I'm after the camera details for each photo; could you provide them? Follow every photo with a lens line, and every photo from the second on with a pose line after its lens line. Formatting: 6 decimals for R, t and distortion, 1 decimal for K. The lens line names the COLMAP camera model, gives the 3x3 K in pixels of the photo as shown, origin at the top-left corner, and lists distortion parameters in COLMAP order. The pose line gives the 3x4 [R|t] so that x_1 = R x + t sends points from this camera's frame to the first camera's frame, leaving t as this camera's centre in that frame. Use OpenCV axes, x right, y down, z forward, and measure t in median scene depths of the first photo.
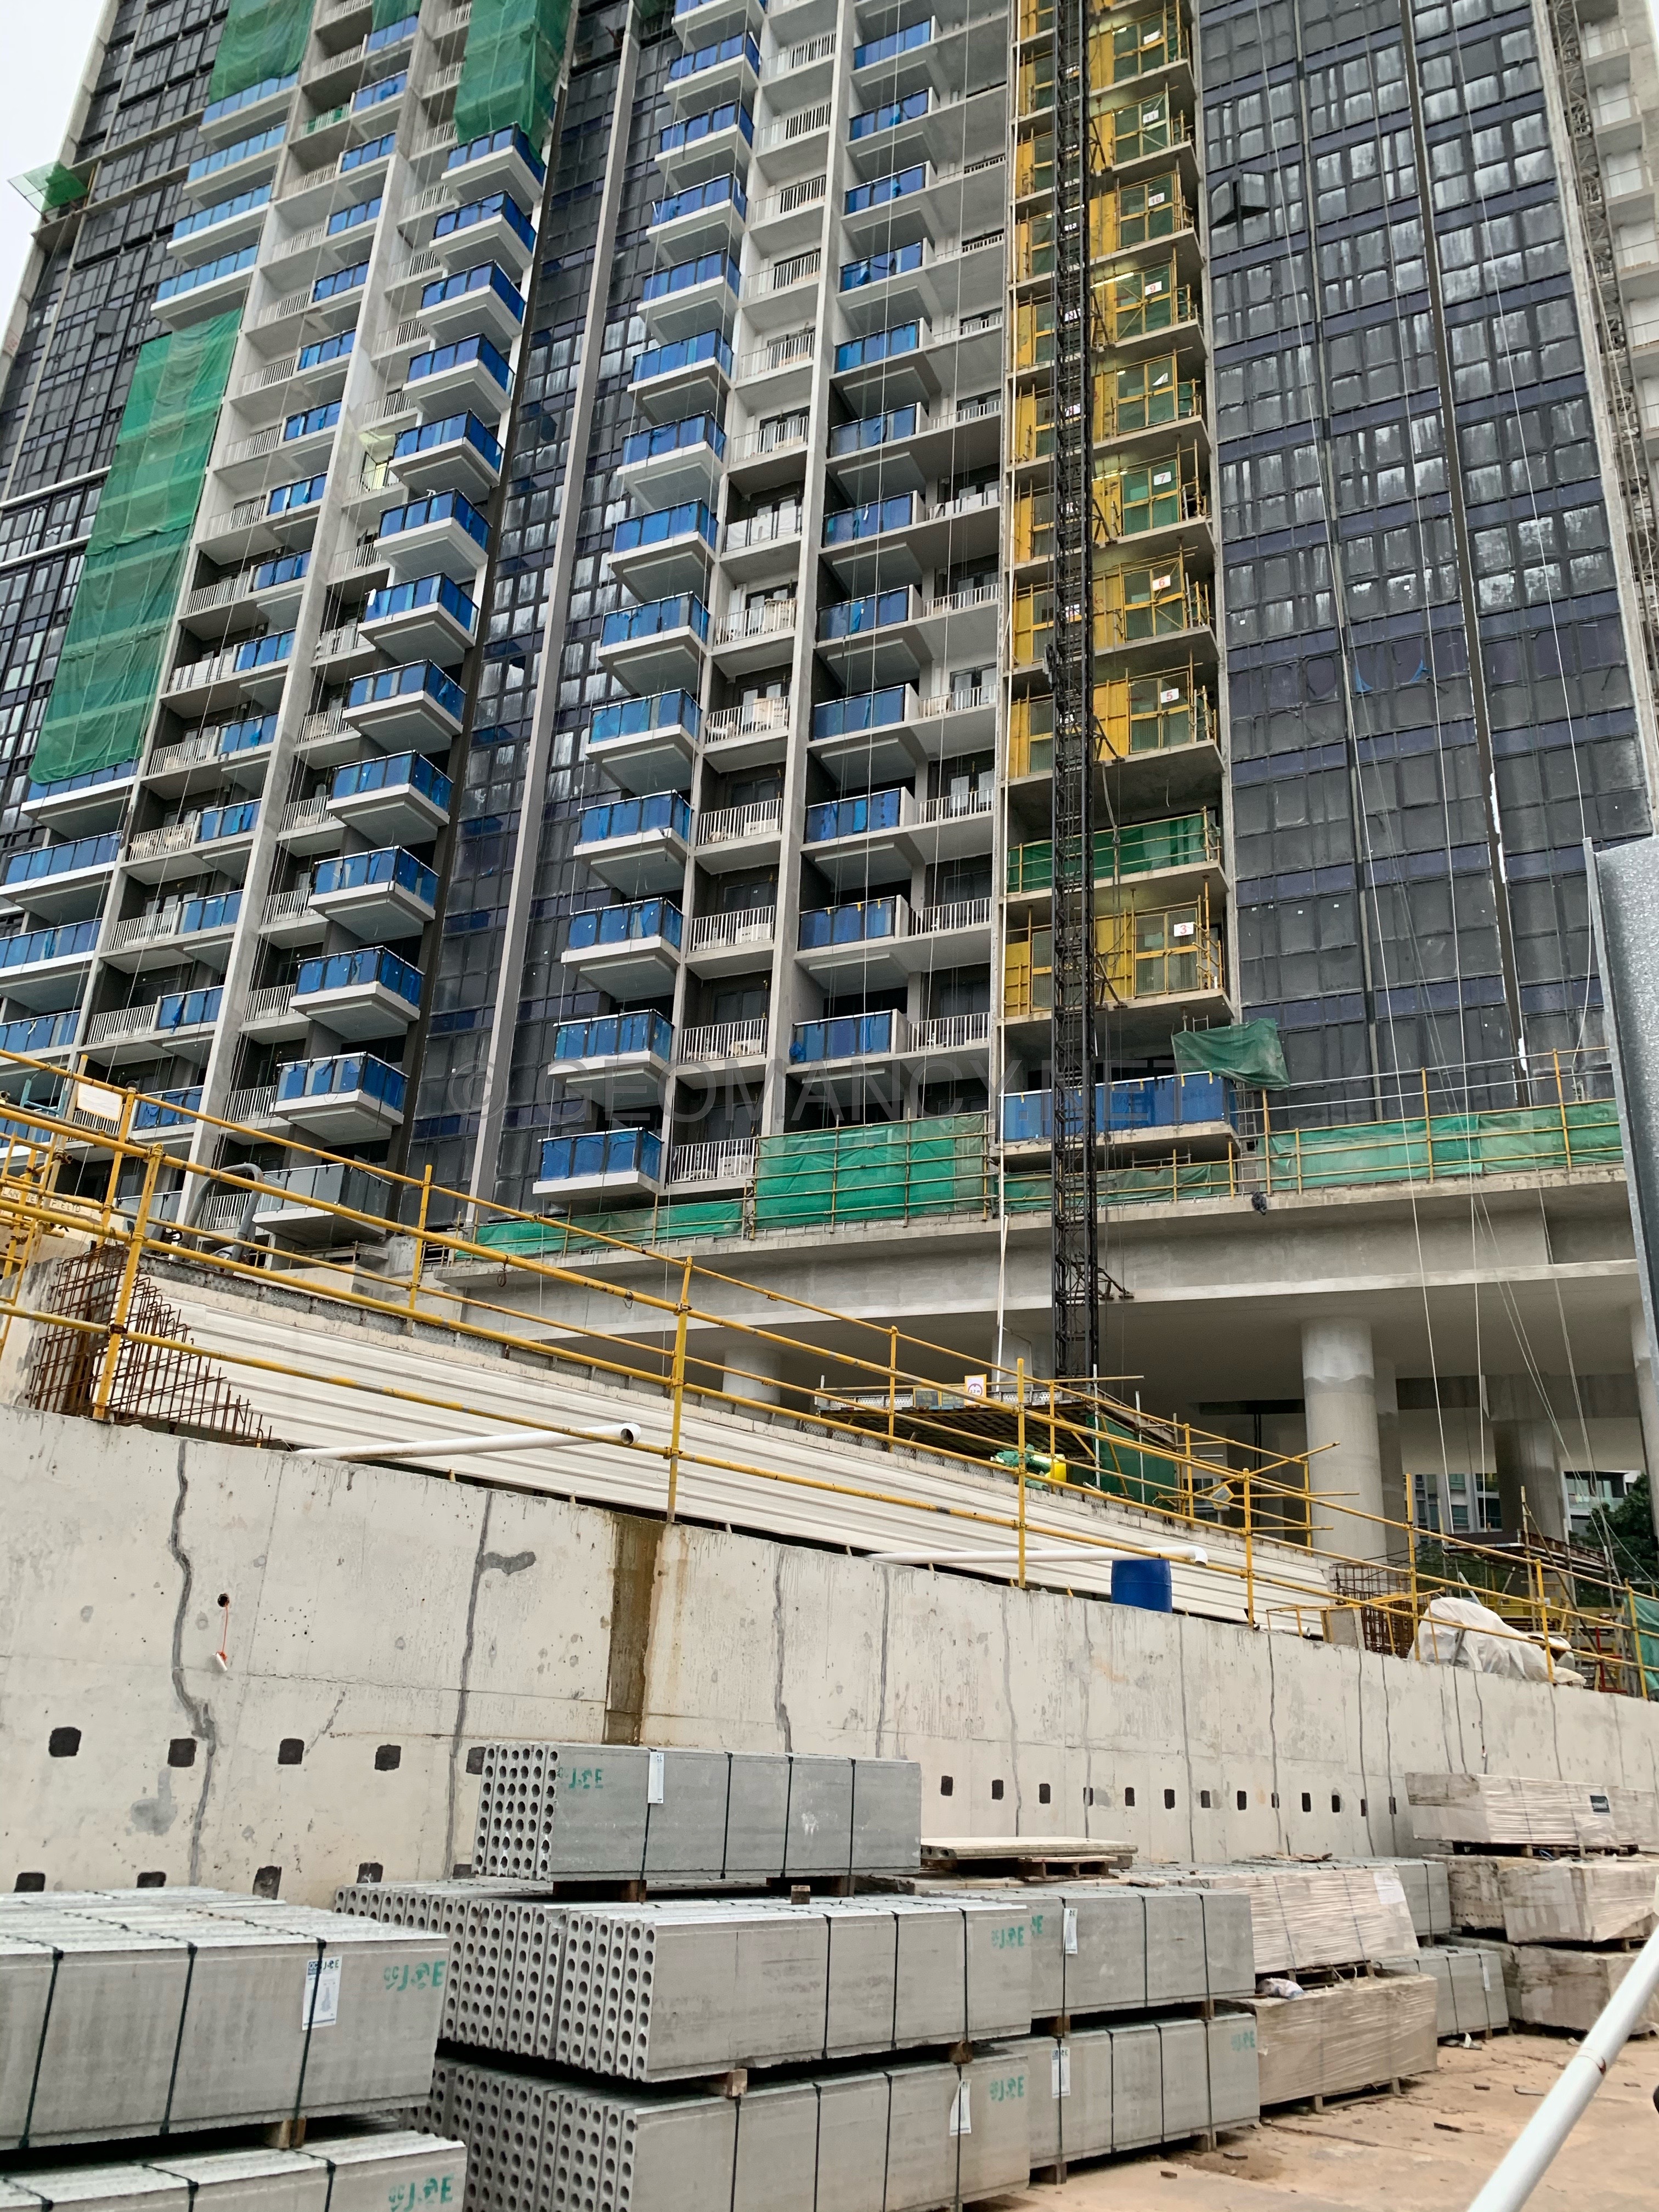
lens RADIAL K [[1680.6, 0, 842.2], [0, 1680.6, 1083.6], [0, 0, 1]] dist [0.022123, -0.017180]
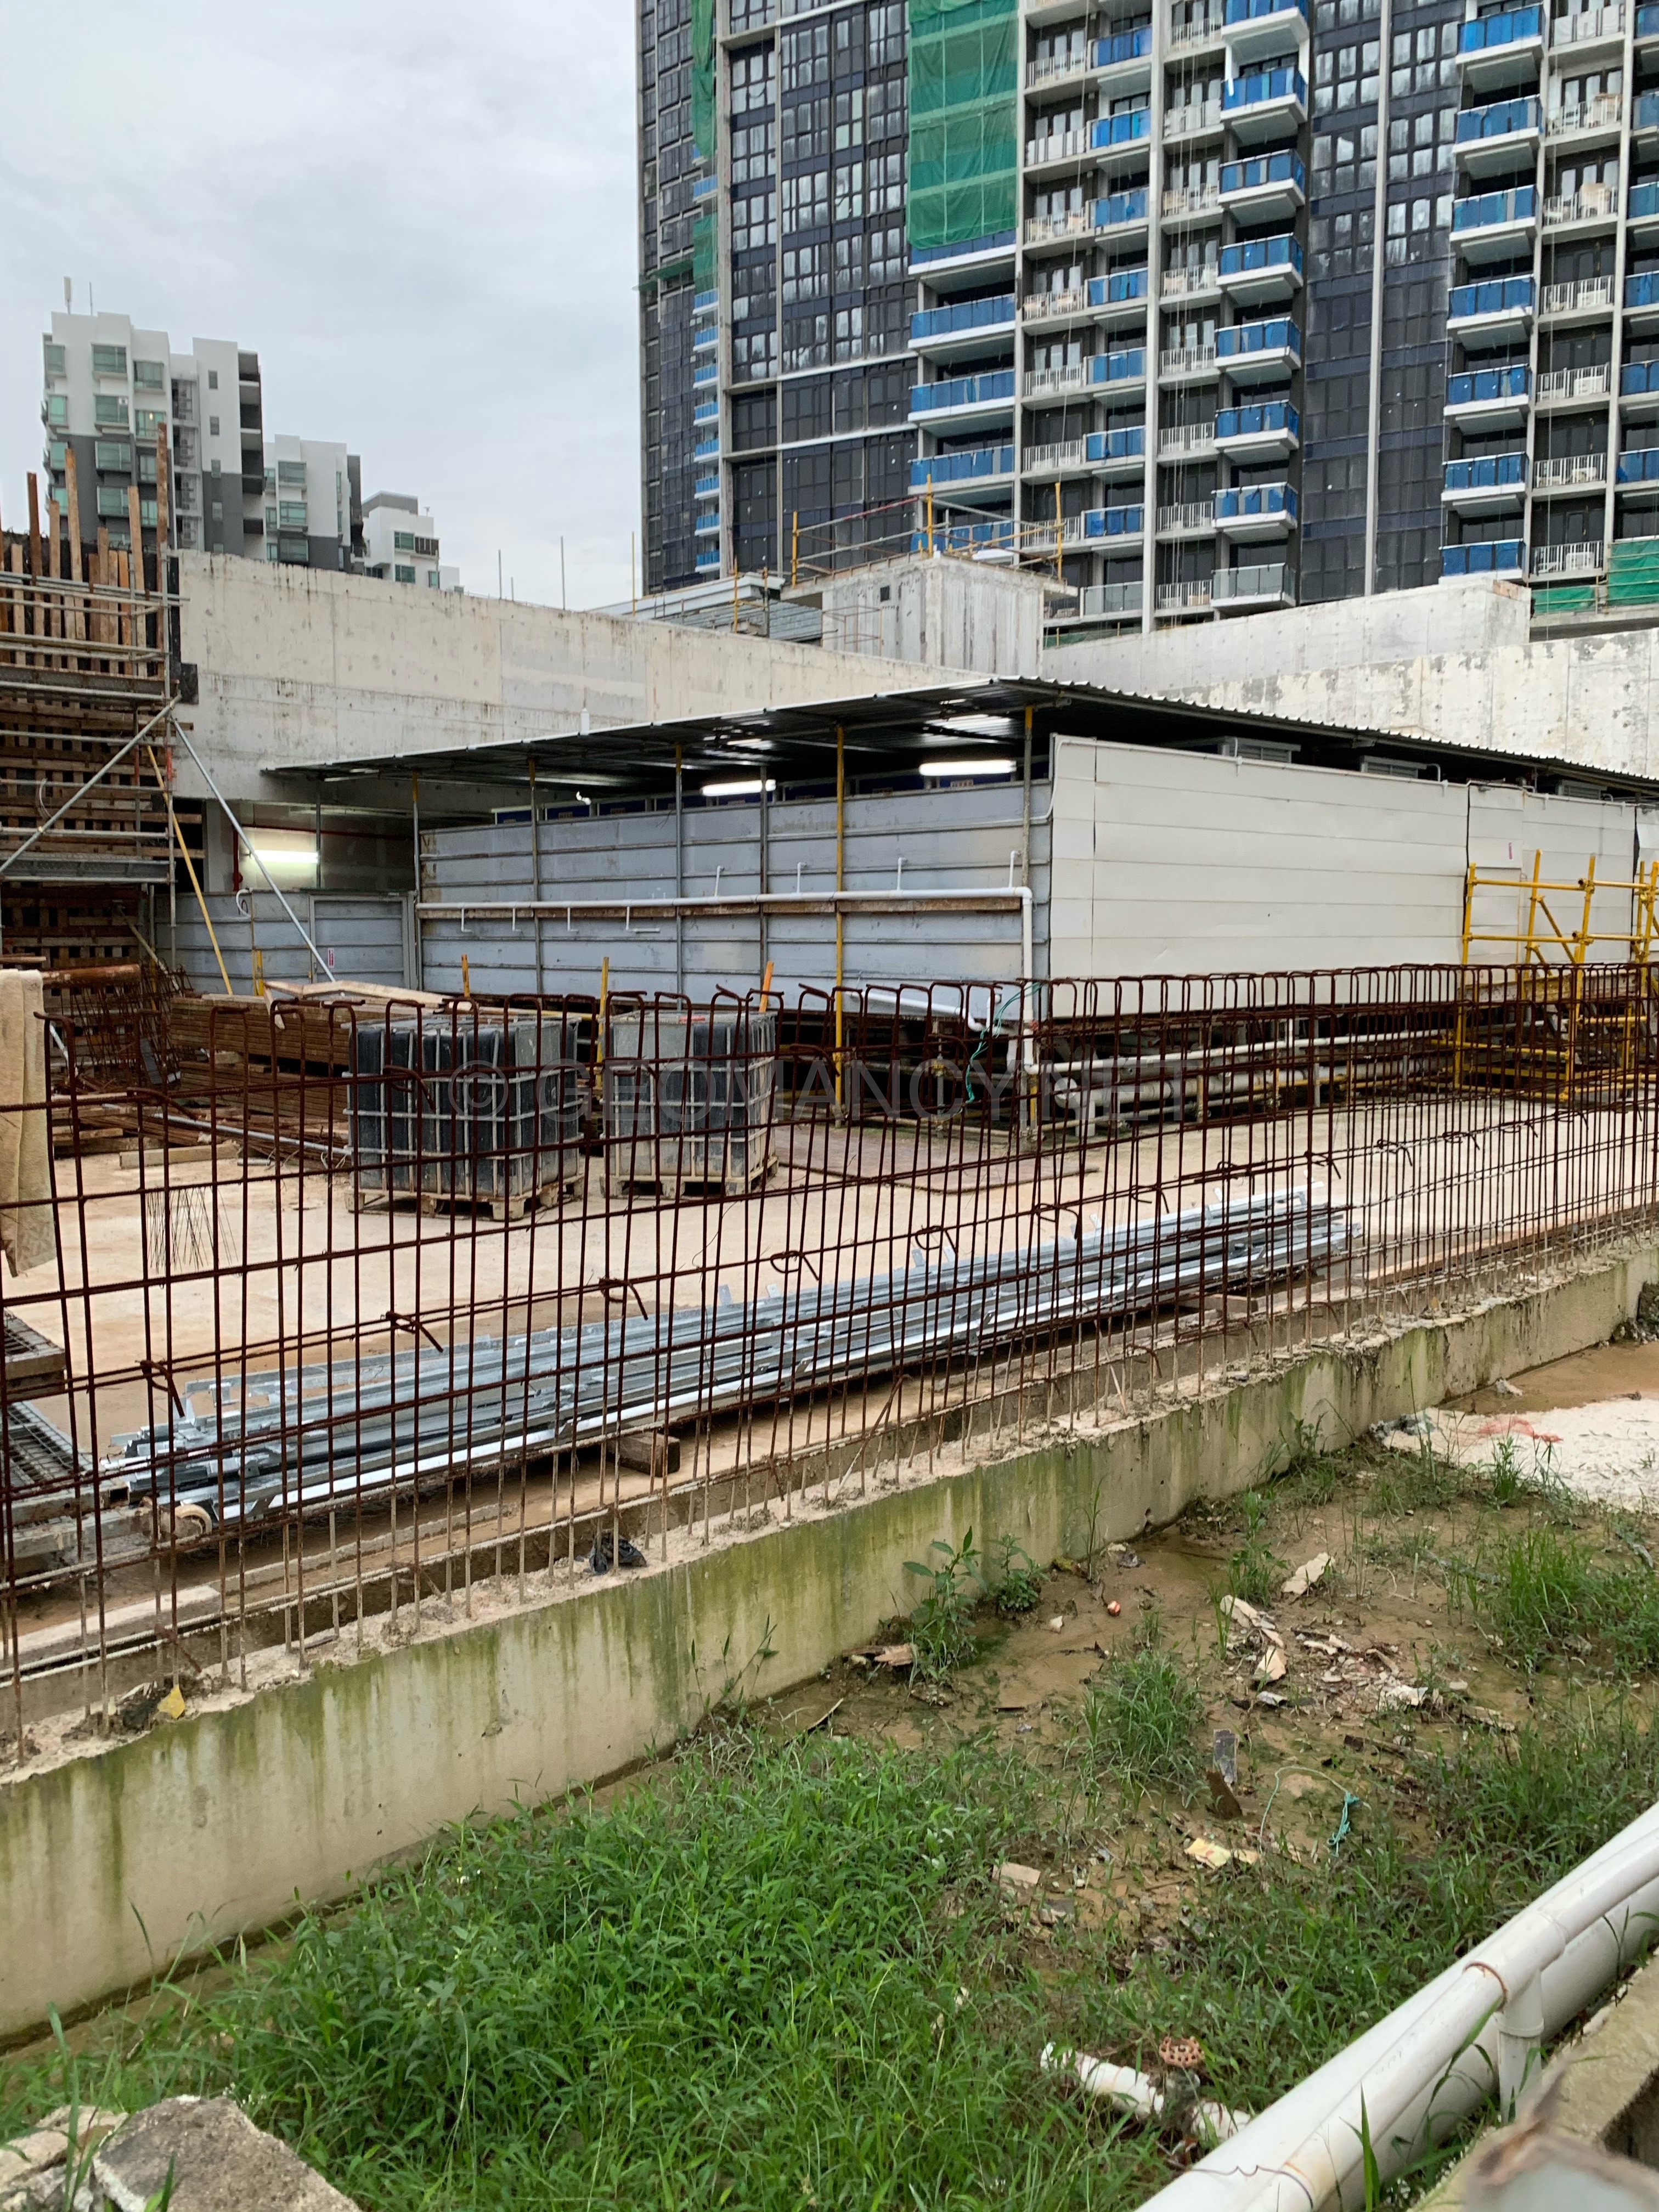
lens RADIAL K [[1680.6, 0, 826.1], [0, 1680.6, 1071.5], [0, 0, 1]] dist [0.022123, -0.017180]
pose [[0.995697, -0.038413, -0.084334, -0.581992], [0.072121, 0.892669, 0.444906, -0.246114], [0.058193, -0.449074, 0.891598, -0.582842]]
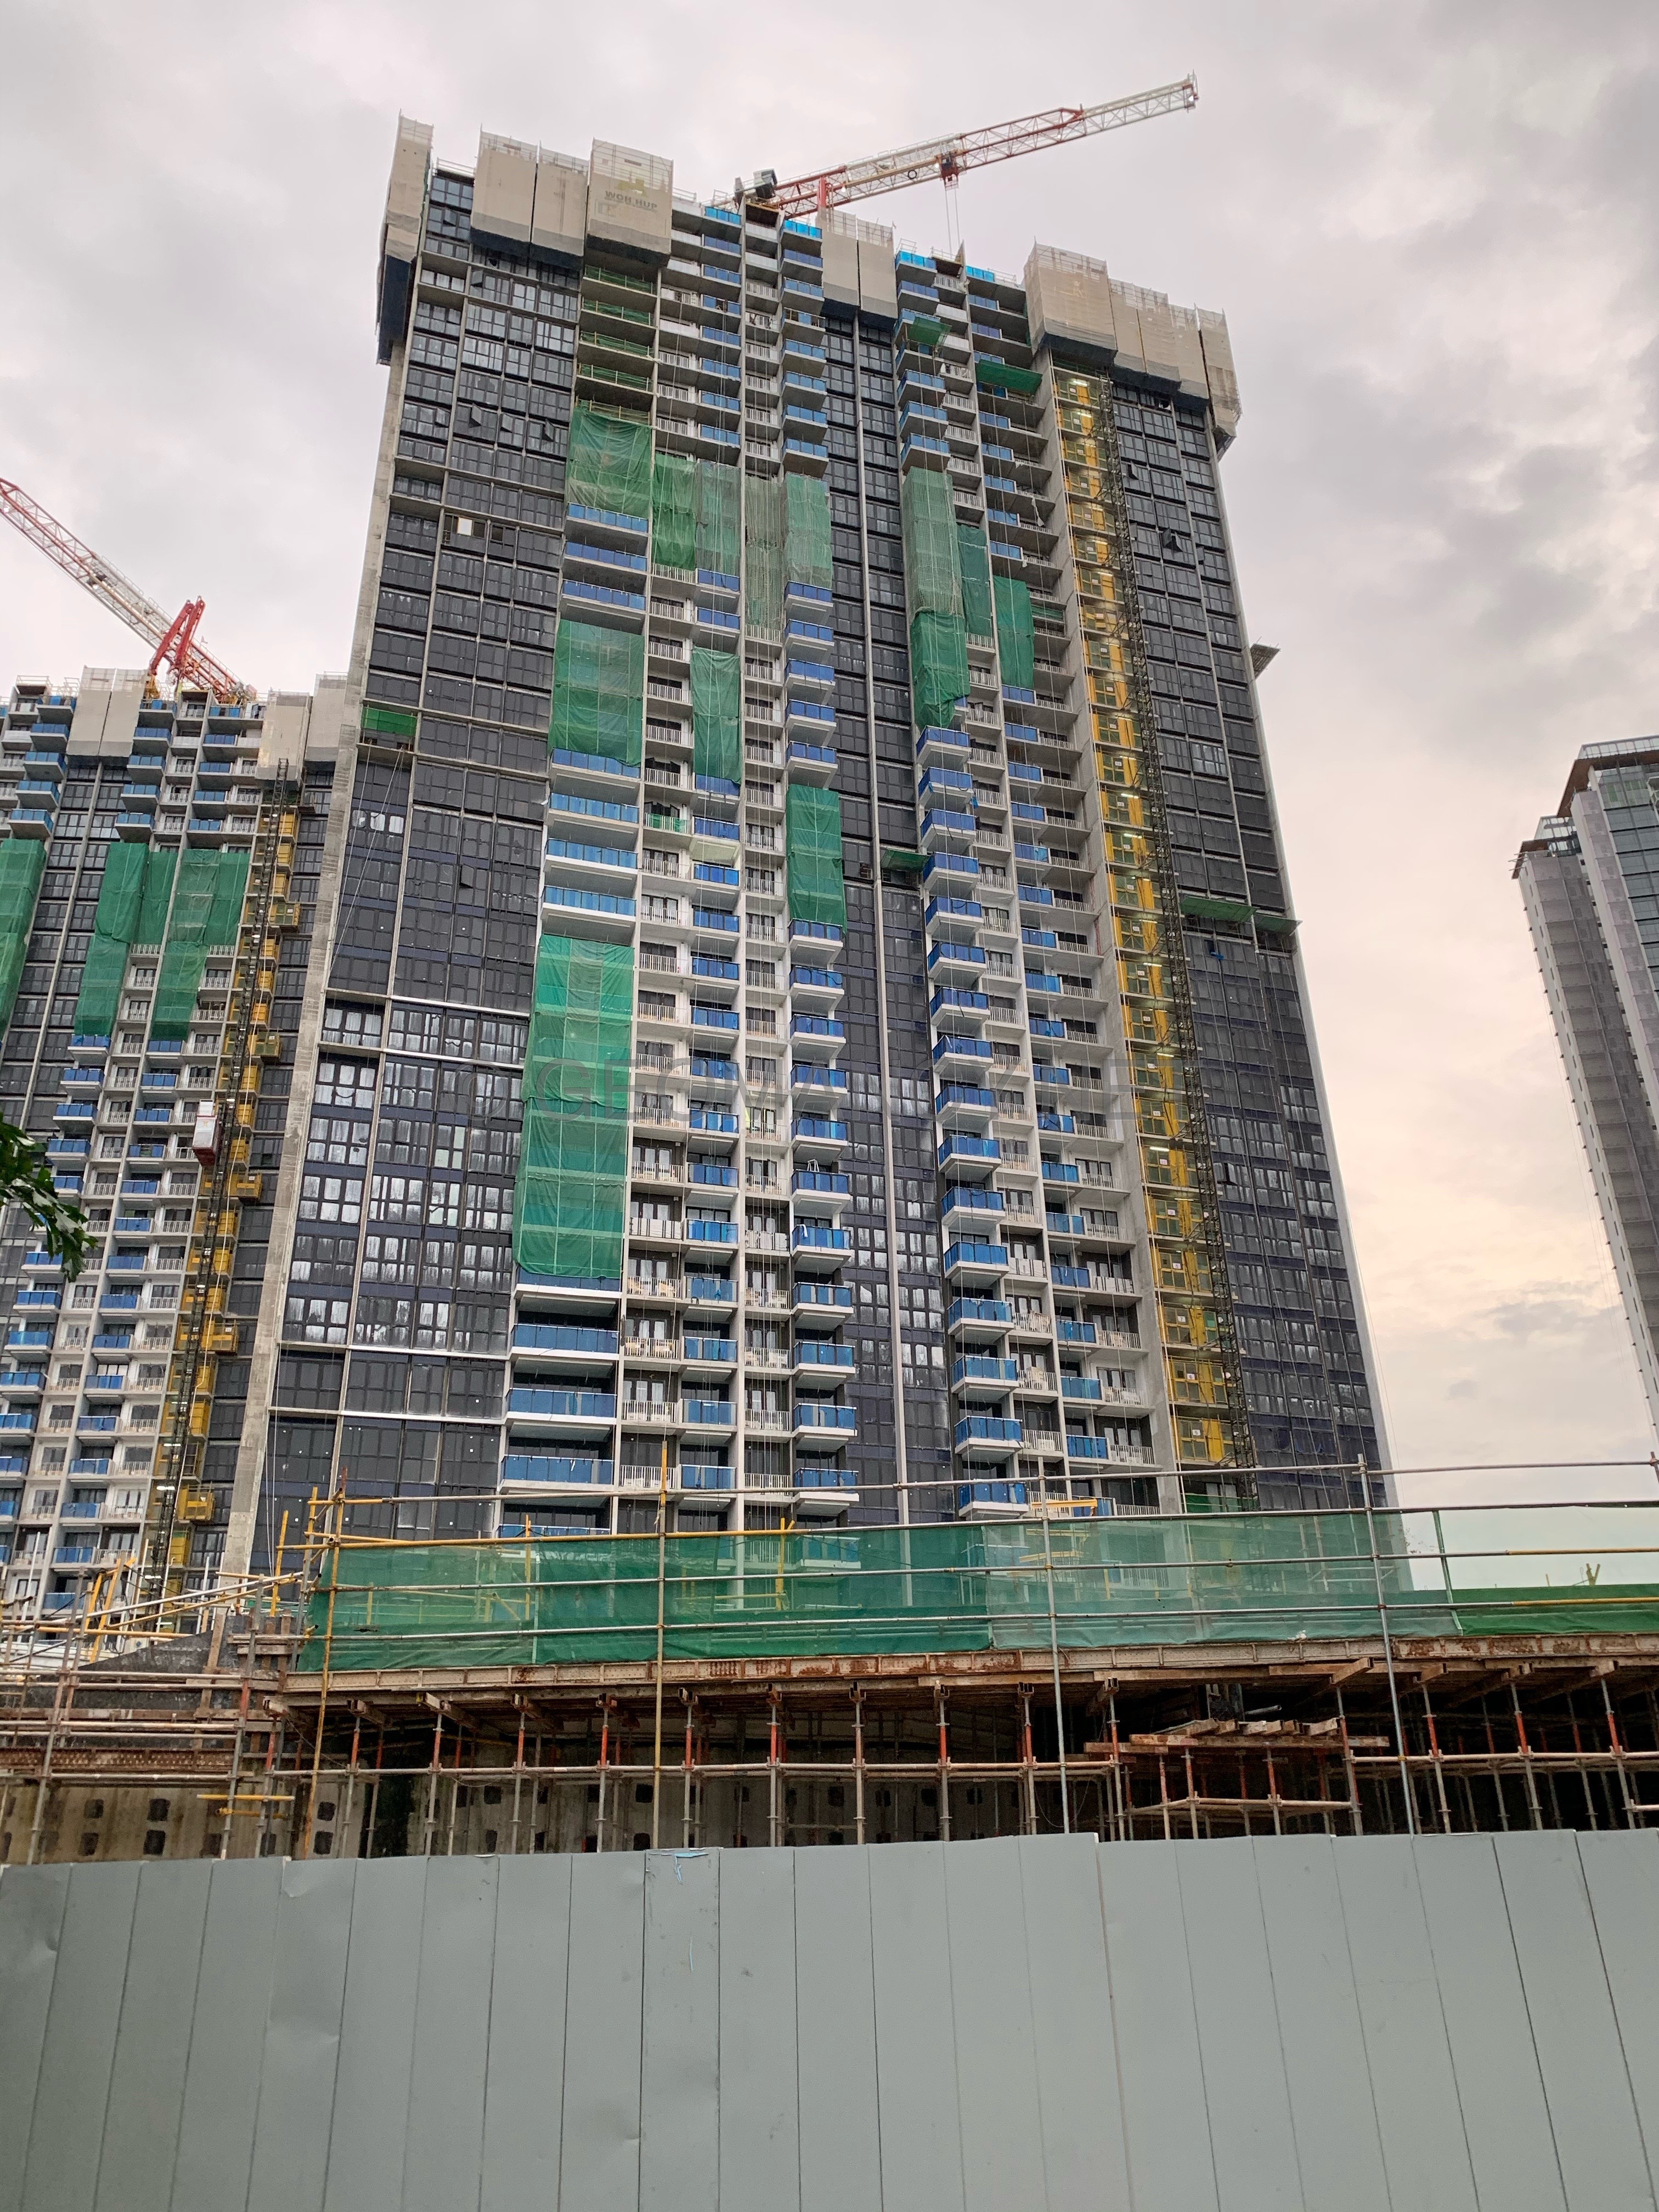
lens RADIAL K [[1680.6, 0, 846.7], [0, 1680.6, 1099.4], [0, 0, 1]] dist [0.022123, -0.017180]
pose [[0.750391, 0.252283, 0.610956, -1.497258], [-0.194390, 0.967652, -0.160819, -0.178161], [-0.631764, 0.001914, 0.775158, -0.367367]]
